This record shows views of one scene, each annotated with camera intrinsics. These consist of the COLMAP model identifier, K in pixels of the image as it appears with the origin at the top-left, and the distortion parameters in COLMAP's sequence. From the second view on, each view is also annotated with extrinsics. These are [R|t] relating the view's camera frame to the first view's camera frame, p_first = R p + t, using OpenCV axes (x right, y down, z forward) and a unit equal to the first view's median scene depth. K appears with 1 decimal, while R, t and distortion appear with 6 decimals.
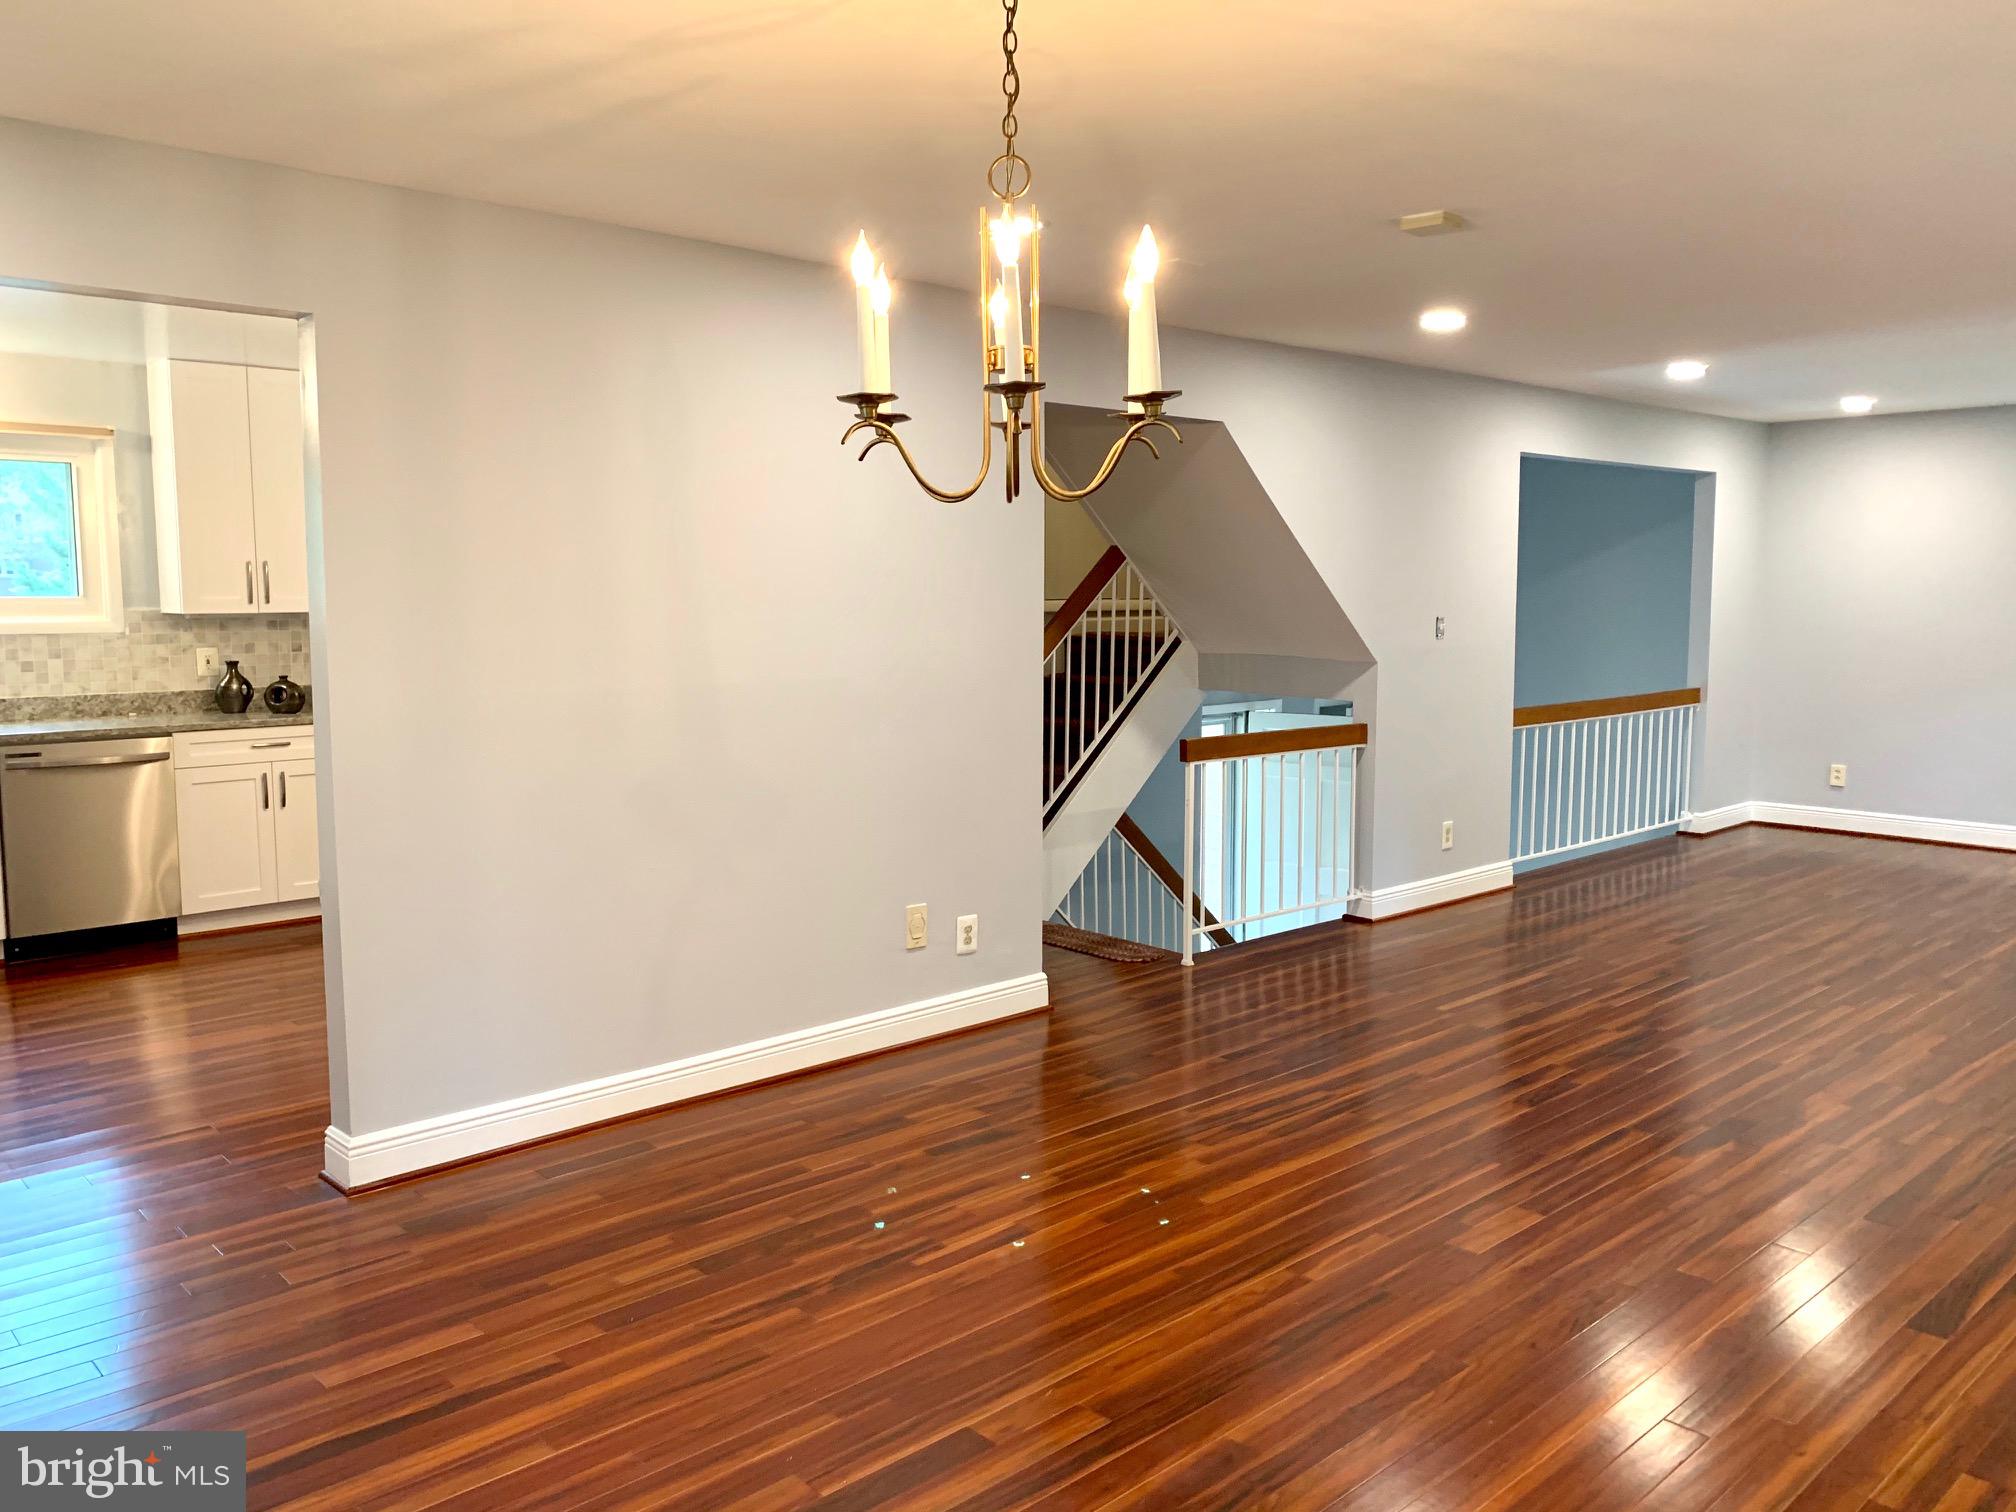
lens RADIAL K [[1555.6, 0, 997.0], [0, 1555.6, 762.1], [0, 0, 1]] dist [0.055707, -0.069255]
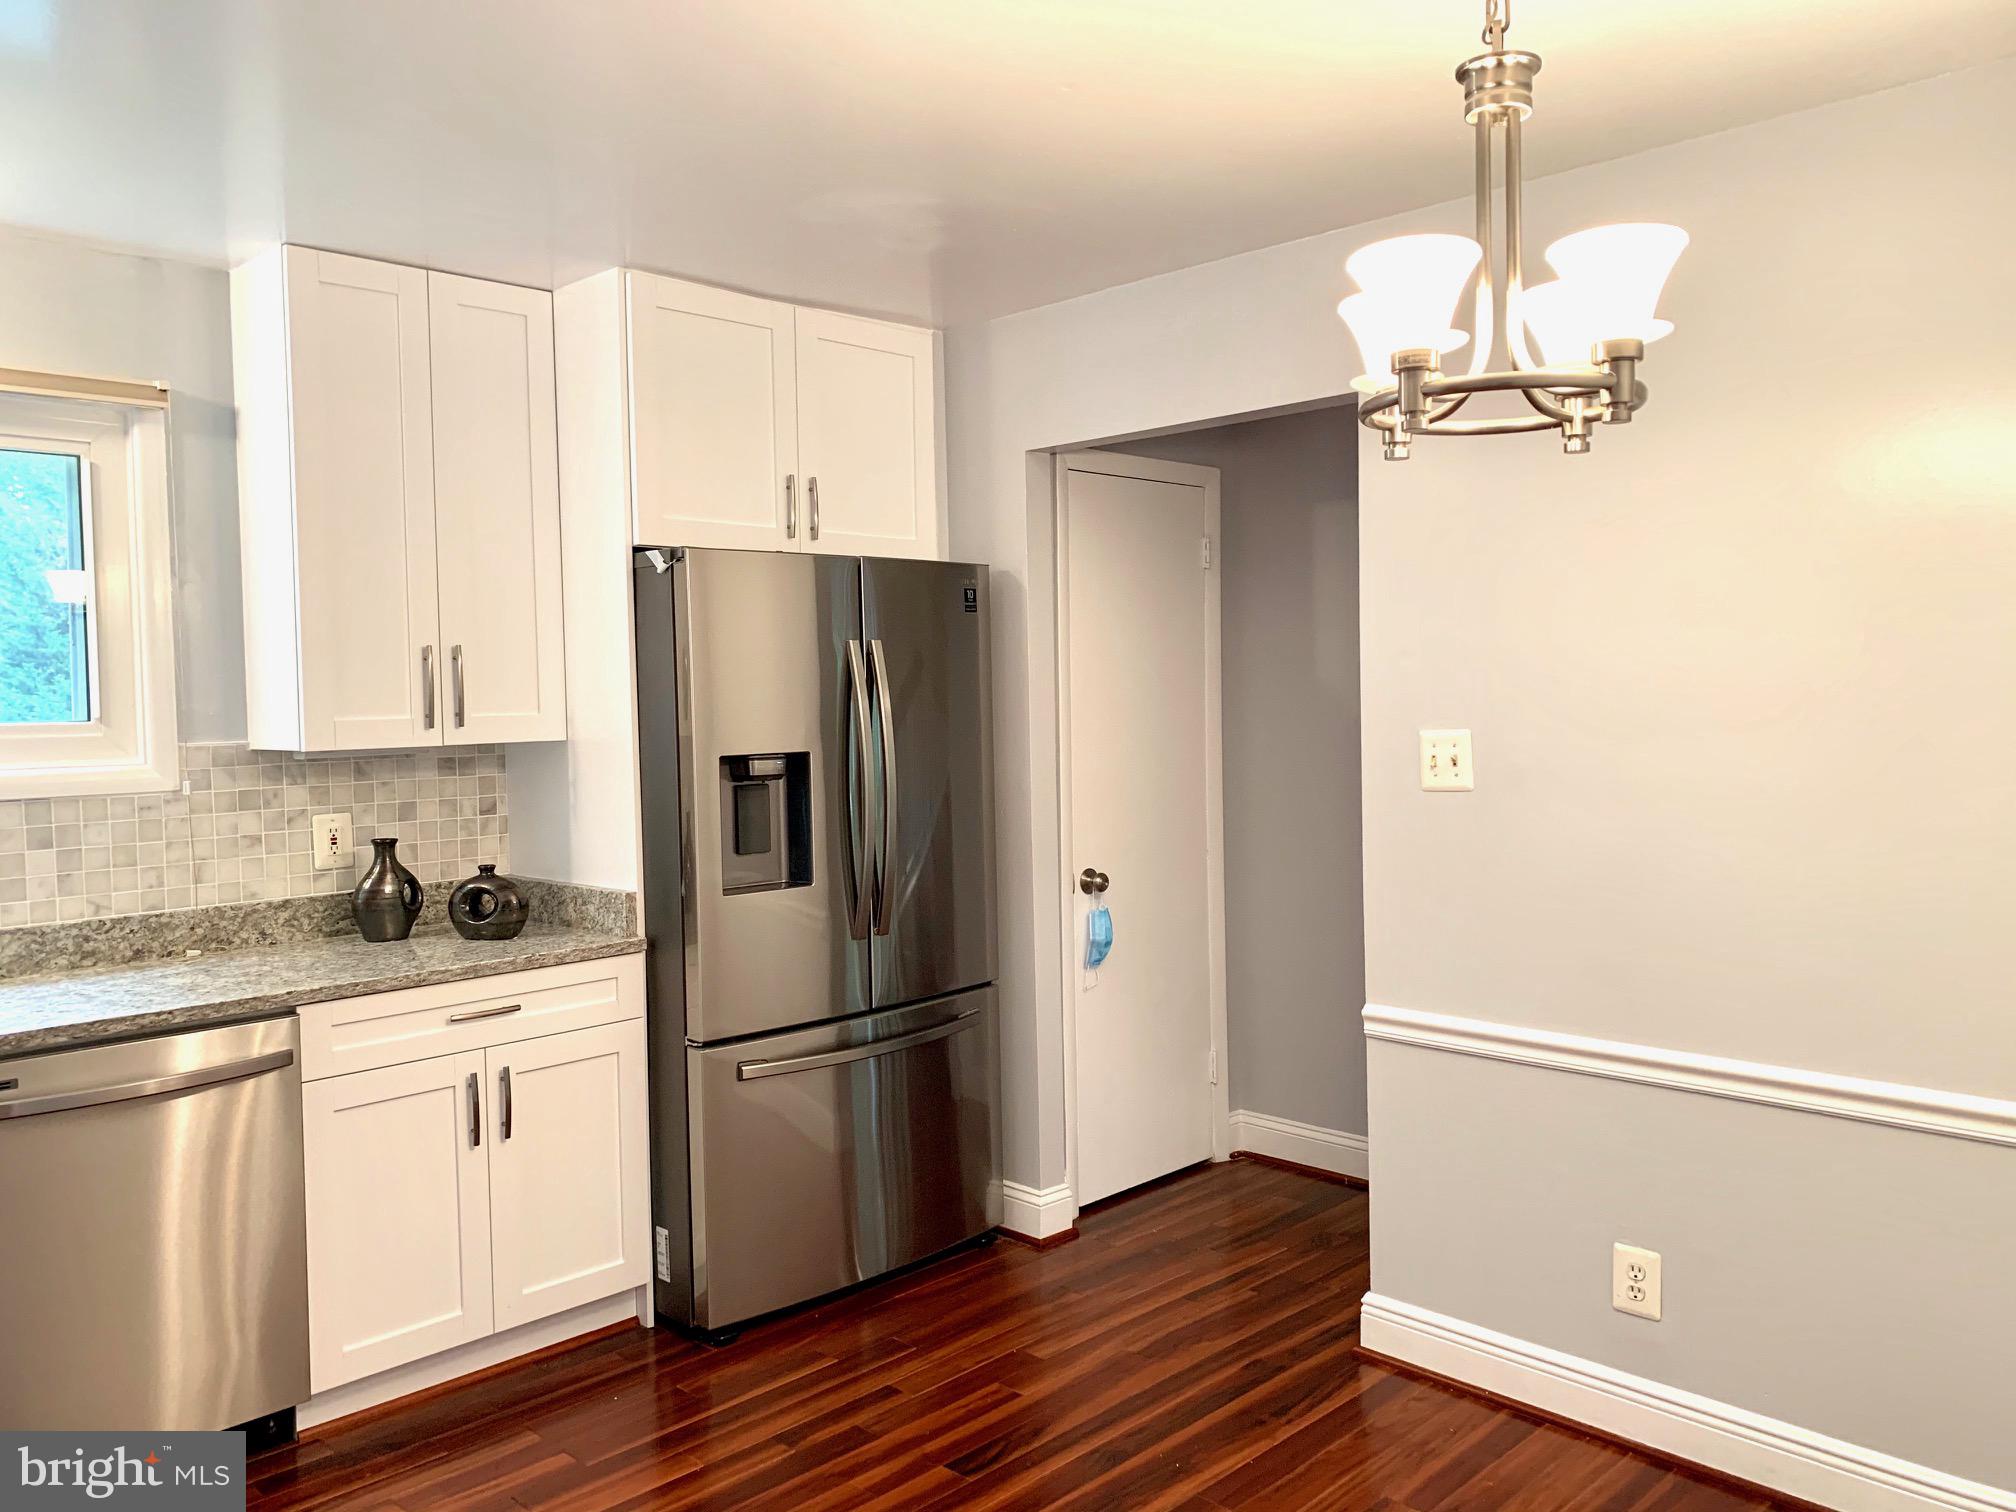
lens RADIAL K [[1555.6, 0, 992.0], [0, 1555.6, 761.6], [0, 0, 1]] dist [0.055707, -0.069255]
pose [[0.998995, -0.018288, 0.040921, -0.313517], [0.020893, 0.997720, -0.064174, -0.053532], [-0.039654, 0.064965, 0.997099, 0.484526]]
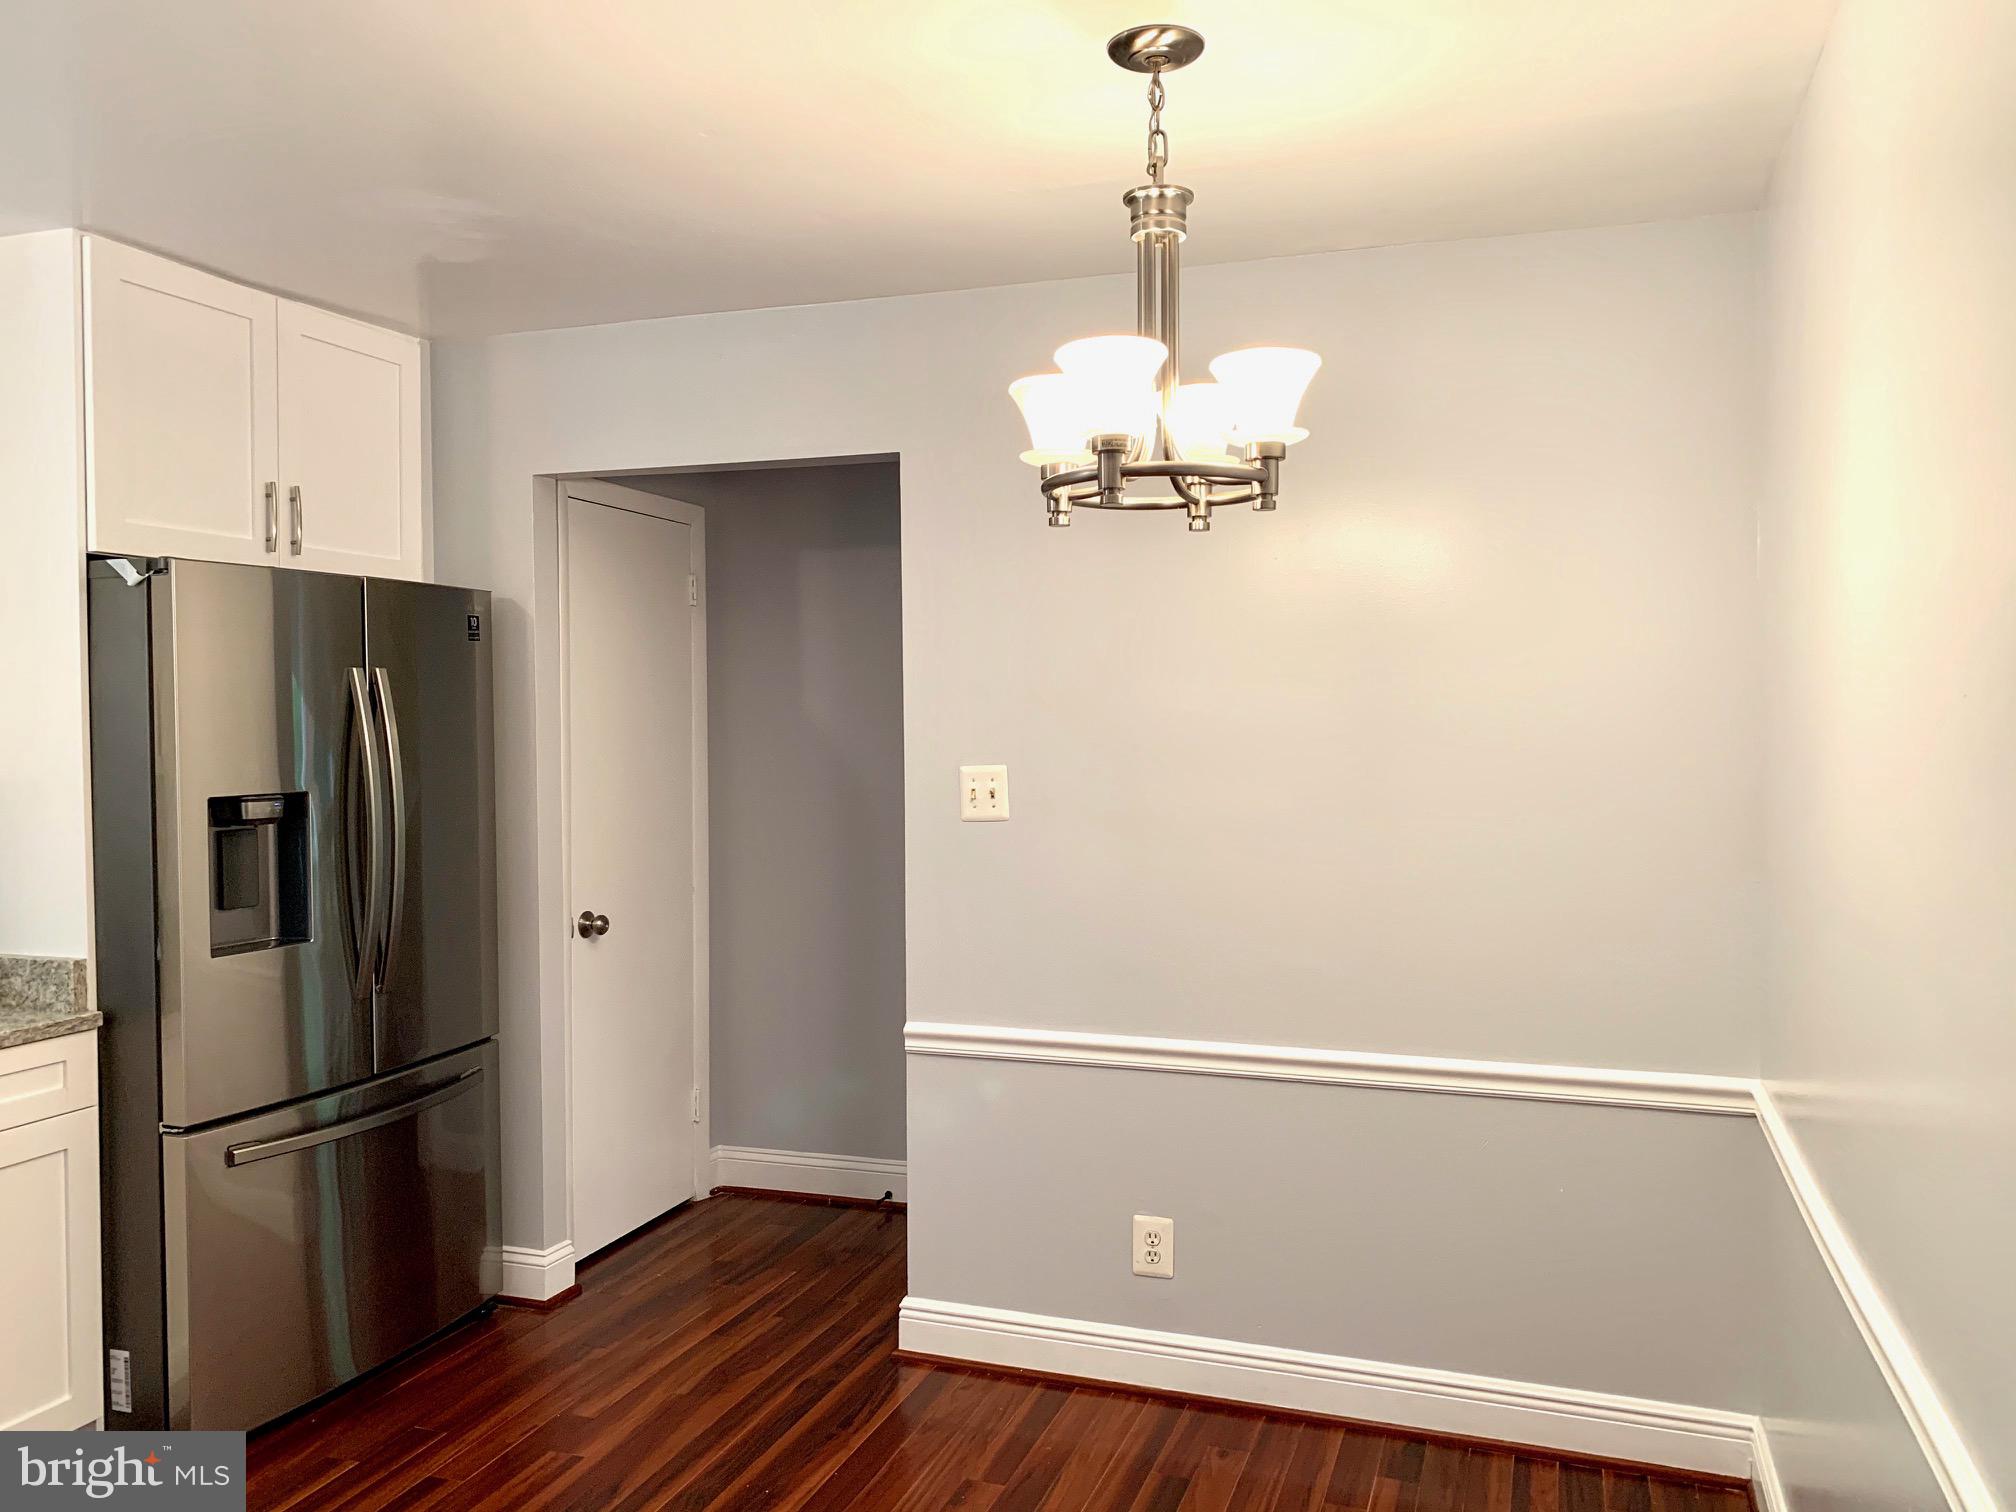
lens RADIAL K [[1555.6, 0, 1048.4], [0, 1555.6, 768.7], [0, 0, 1]] dist [0.055707, -0.069255]
pose [[0.882039, -0.020665, 0.470723, -0.399546], [0.058133, 0.996178, -0.065198, -0.055152], [-0.467576, 0.084871, 0.879869, 0.487176]]
